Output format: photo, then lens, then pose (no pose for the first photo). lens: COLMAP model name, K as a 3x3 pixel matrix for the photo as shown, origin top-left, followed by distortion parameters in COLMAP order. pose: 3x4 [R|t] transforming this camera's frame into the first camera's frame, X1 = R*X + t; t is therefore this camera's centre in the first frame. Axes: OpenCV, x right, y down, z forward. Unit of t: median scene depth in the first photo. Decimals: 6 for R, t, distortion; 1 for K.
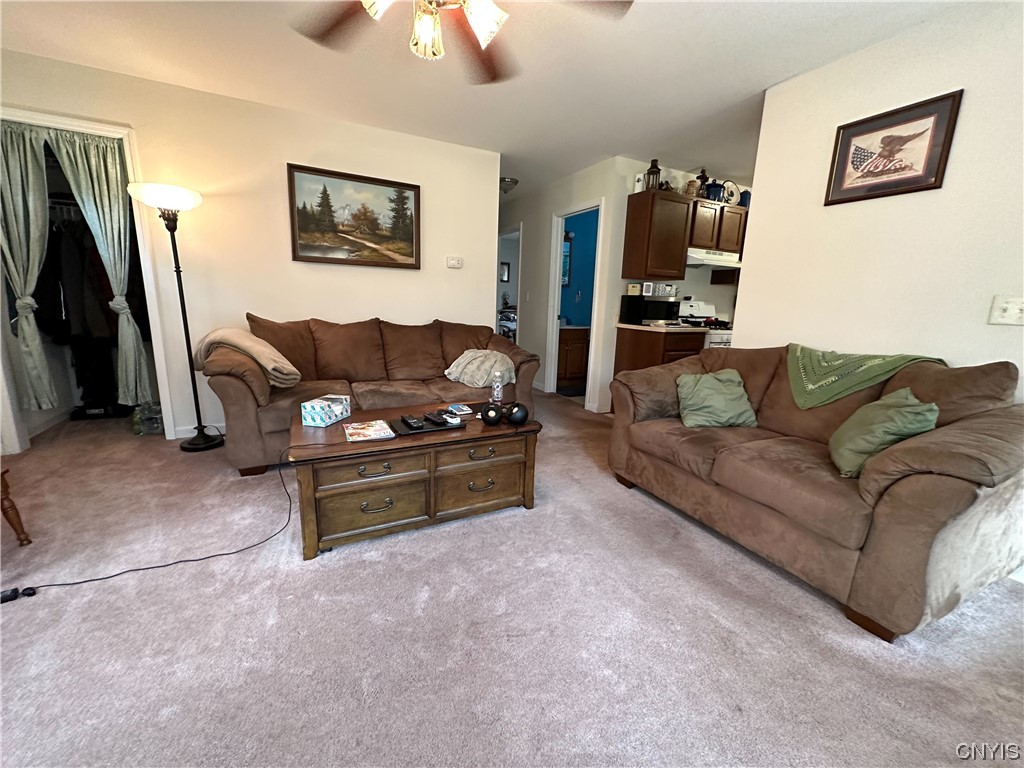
lens RADIAL K [[409.7, 0, 509.3], [0, 409.7, 383.0], [0, 0, 1]] dist [-0.003970, 0.001273]
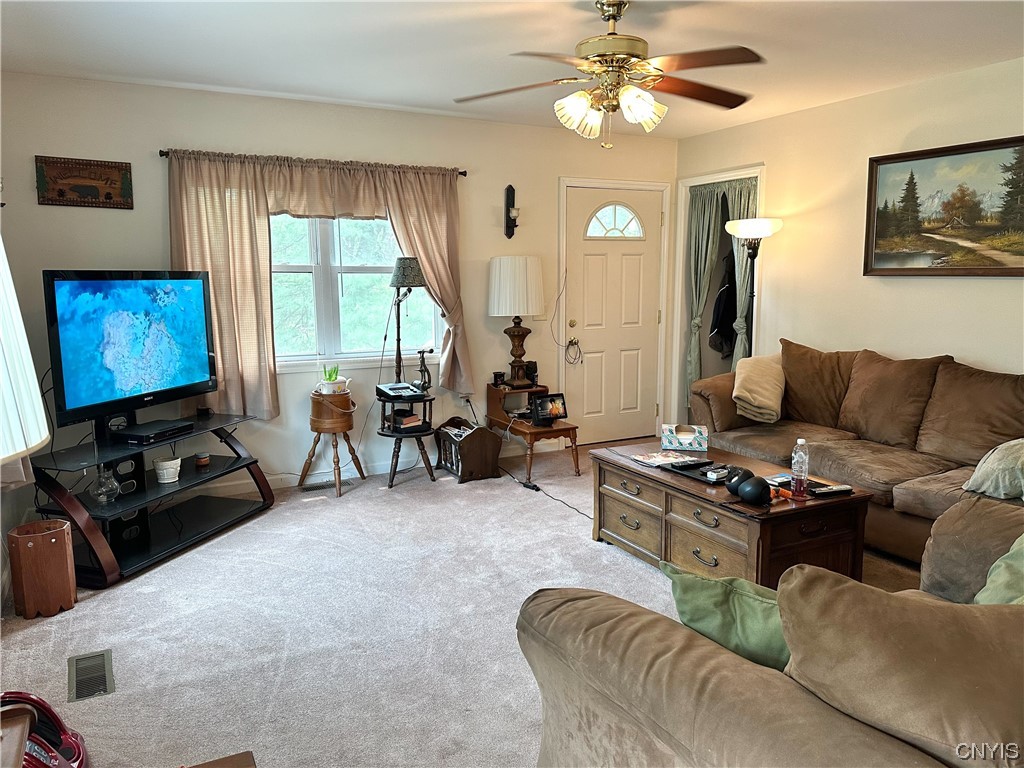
lens RADIAL K [[718.1, 0, 512.3], [0, 718.1, 384.1], [0, 0, 1]] dist [0.040795, -0.027265]
pose [[0.037805, 0.114090, -0.992751, 0.836993], [-0.195608, 0.975087, 0.104611, -0.107202], [0.979953, 0.190235, 0.059180, 0.287824]]
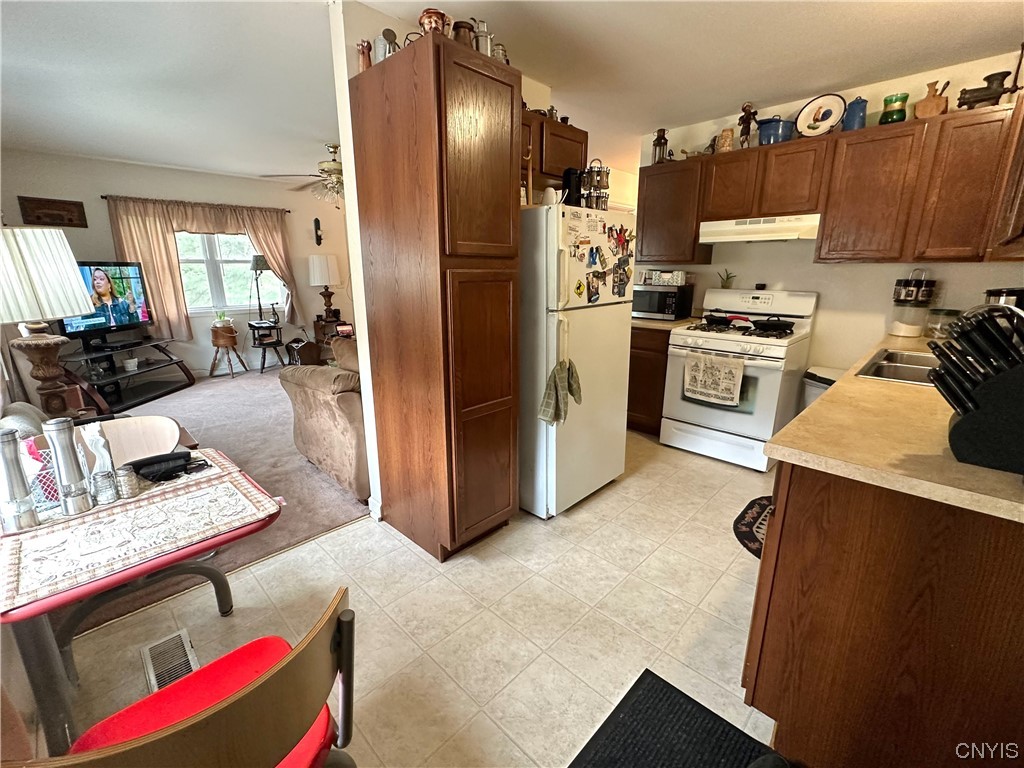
lens RADIAL K [[449.9, 0, 509.9], [0, 449.9, 381.7], [0, 0, 1]] dist [0.001878, 0.001528]
pose [[0.320971, 0.199159, -0.925912, 1.354374], [-0.175105, 0.973264, 0.148644, -0.114139], [0.930761, 0.114422, 0.347264, 0.457136]]
